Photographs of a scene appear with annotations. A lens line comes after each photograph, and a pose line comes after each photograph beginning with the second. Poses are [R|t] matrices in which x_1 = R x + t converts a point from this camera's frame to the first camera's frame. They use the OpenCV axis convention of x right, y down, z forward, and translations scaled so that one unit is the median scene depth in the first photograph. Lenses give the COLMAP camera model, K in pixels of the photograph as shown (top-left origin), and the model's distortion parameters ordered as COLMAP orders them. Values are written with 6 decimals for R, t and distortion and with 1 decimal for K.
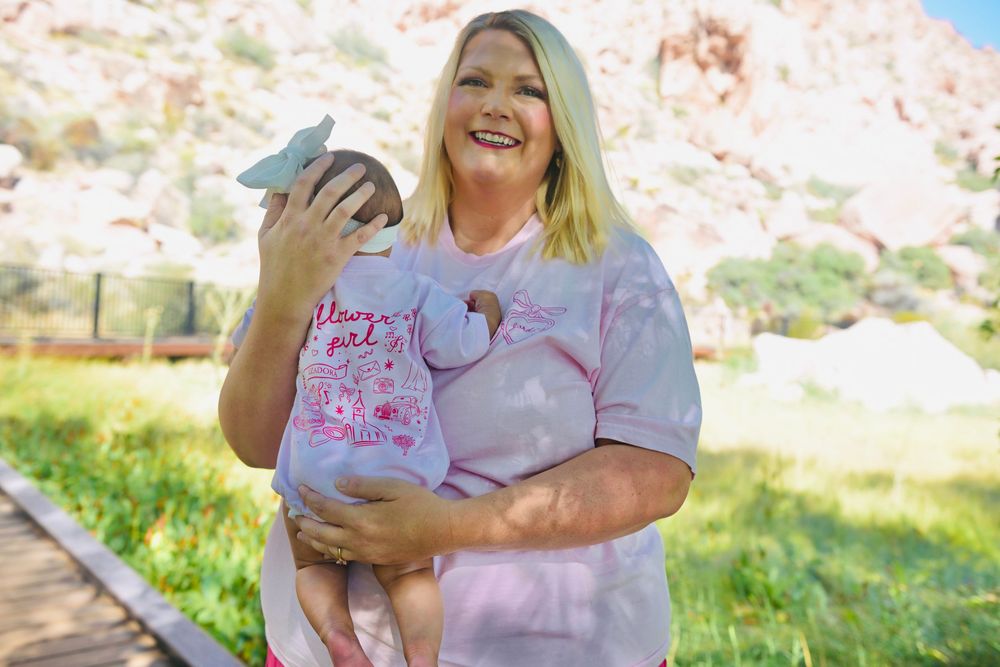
lens RADIAL K [[1013.0, 0, 514.0], [0, 1013.0, 333.1], [0, 0, 1]] dist [-0.007705, 0.011226]
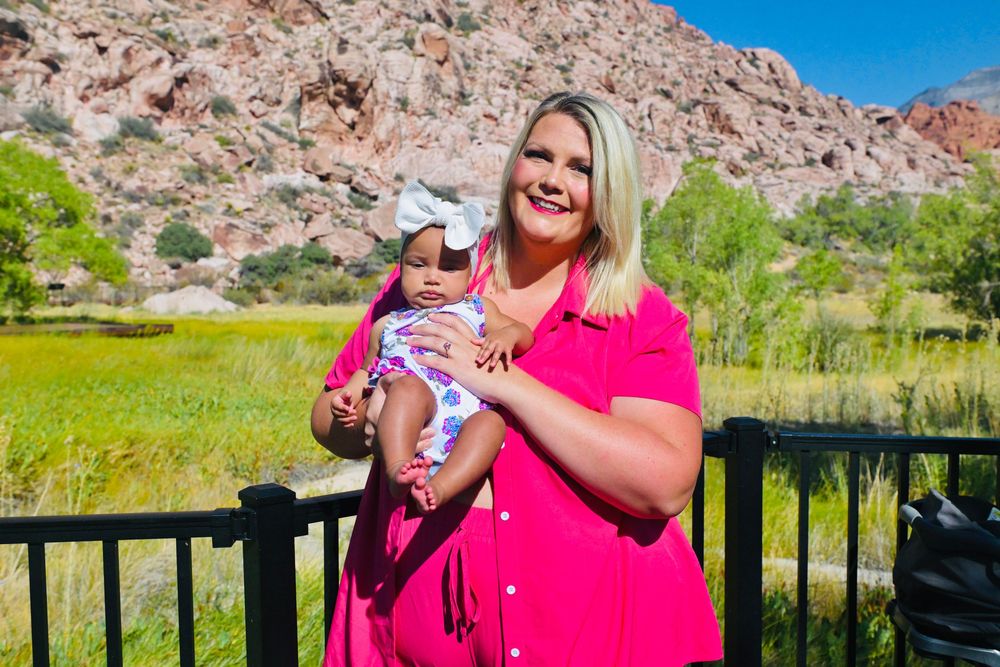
lens RADIAL K [[1023.4, 0, 496.1], [0, 1023.4, 409.0], [0, 0, 1]] dist [0.001551, -0.001889]
pose [[0.988022, -0.074427, 0.135181, 0.362634], [0.061076, 0.993074, 0.100365, 0.040119], [-0.141715, -0.090906, 0.985725, -0.851332]]
